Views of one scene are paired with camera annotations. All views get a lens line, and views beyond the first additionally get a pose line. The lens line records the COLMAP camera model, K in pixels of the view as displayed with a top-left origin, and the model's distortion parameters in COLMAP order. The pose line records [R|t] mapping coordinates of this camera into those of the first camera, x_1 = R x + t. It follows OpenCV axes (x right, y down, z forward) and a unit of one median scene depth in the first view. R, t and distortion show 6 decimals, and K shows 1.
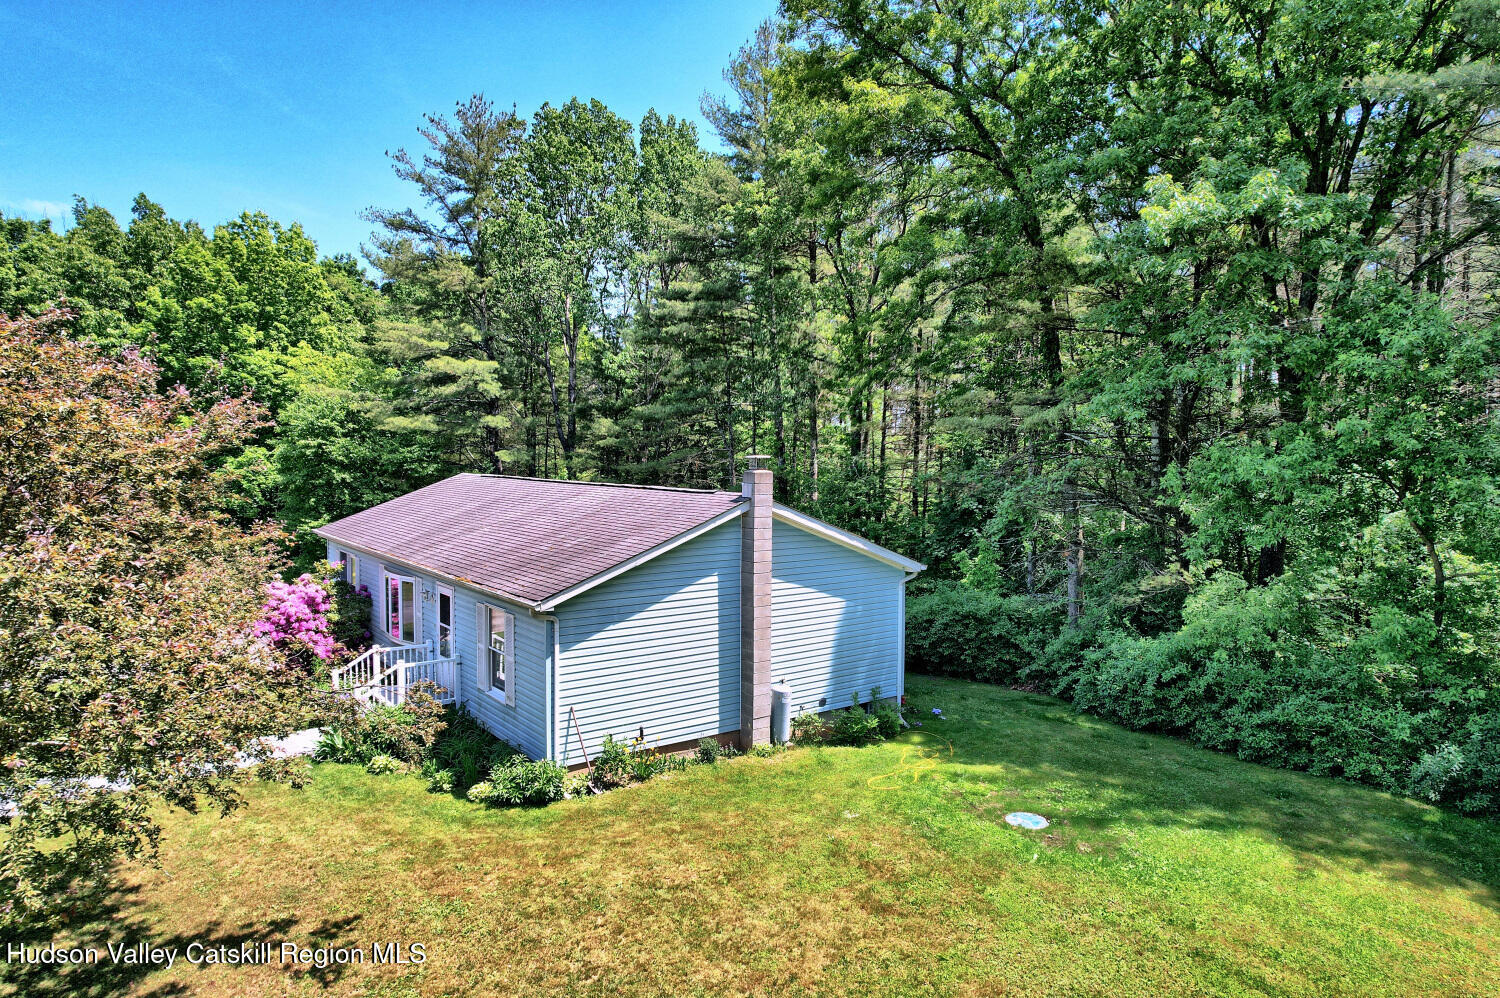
lens RADIAL K [[946.2, 0, 751.8], [0, 946.2, 491.7], [0, 0, 1]] dist [-0.008544, 0.013280]
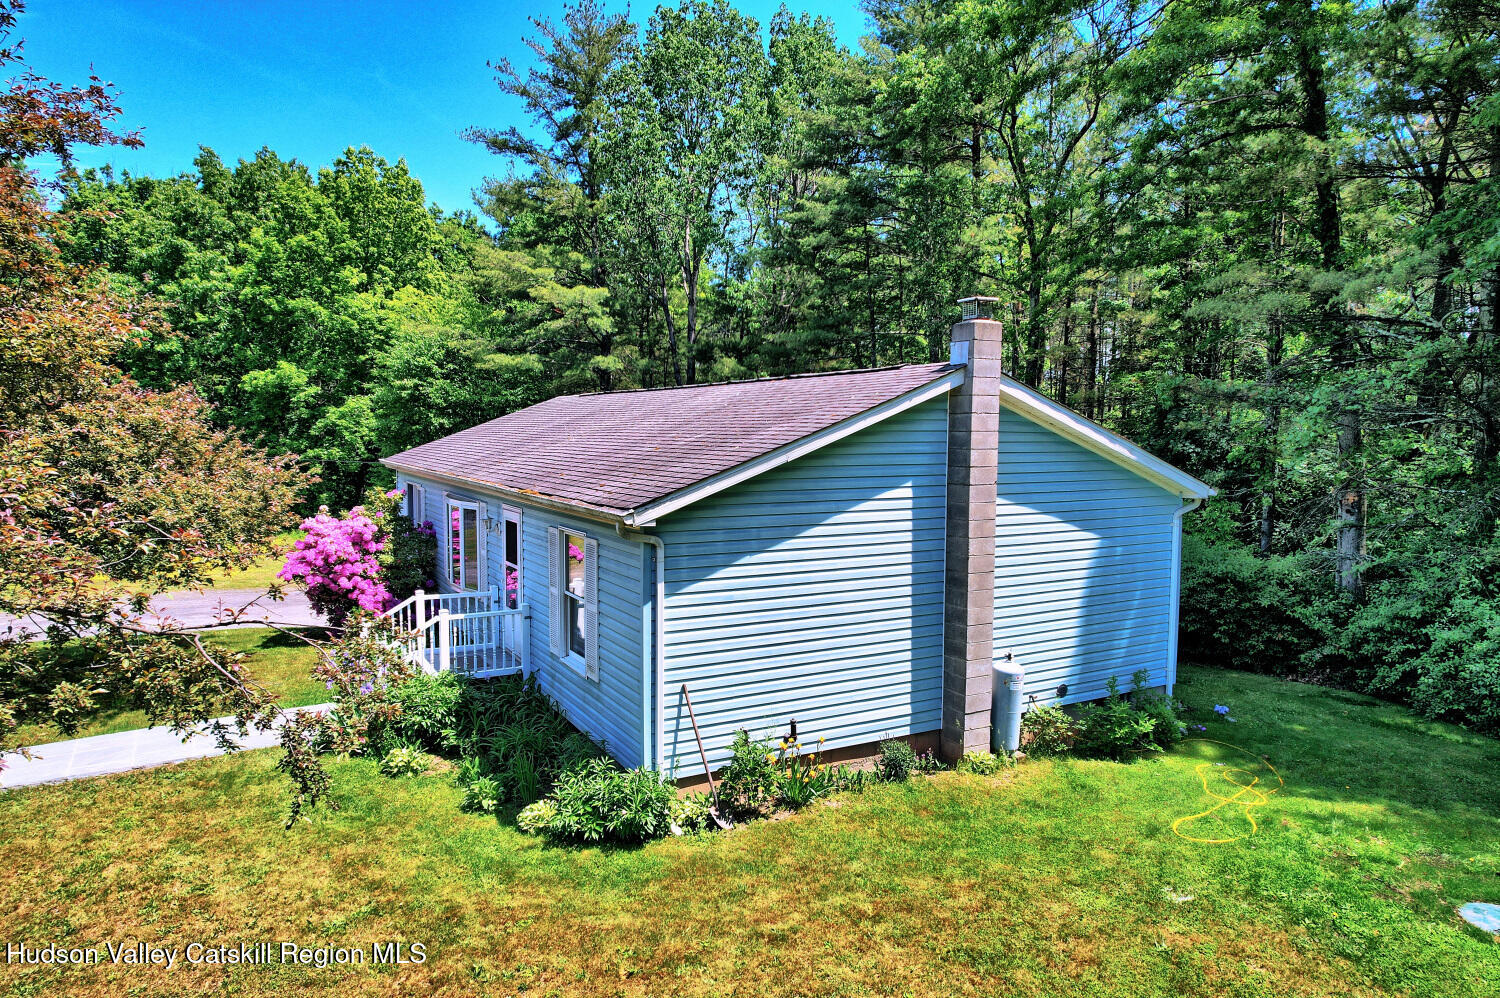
lens RADIAL K [[946.2, 0, 747.4], [0, 946.2, 503.8], [0, 0, 1]] dist [-0.008544, 0.013280]
pose [[0.991468, 0.009231, -0.130027, -0.049470], [-0.005068, 0.999465, 0.032313, 0.062867], [0.130255, -0.031379, 0.990984, 0.279974]]
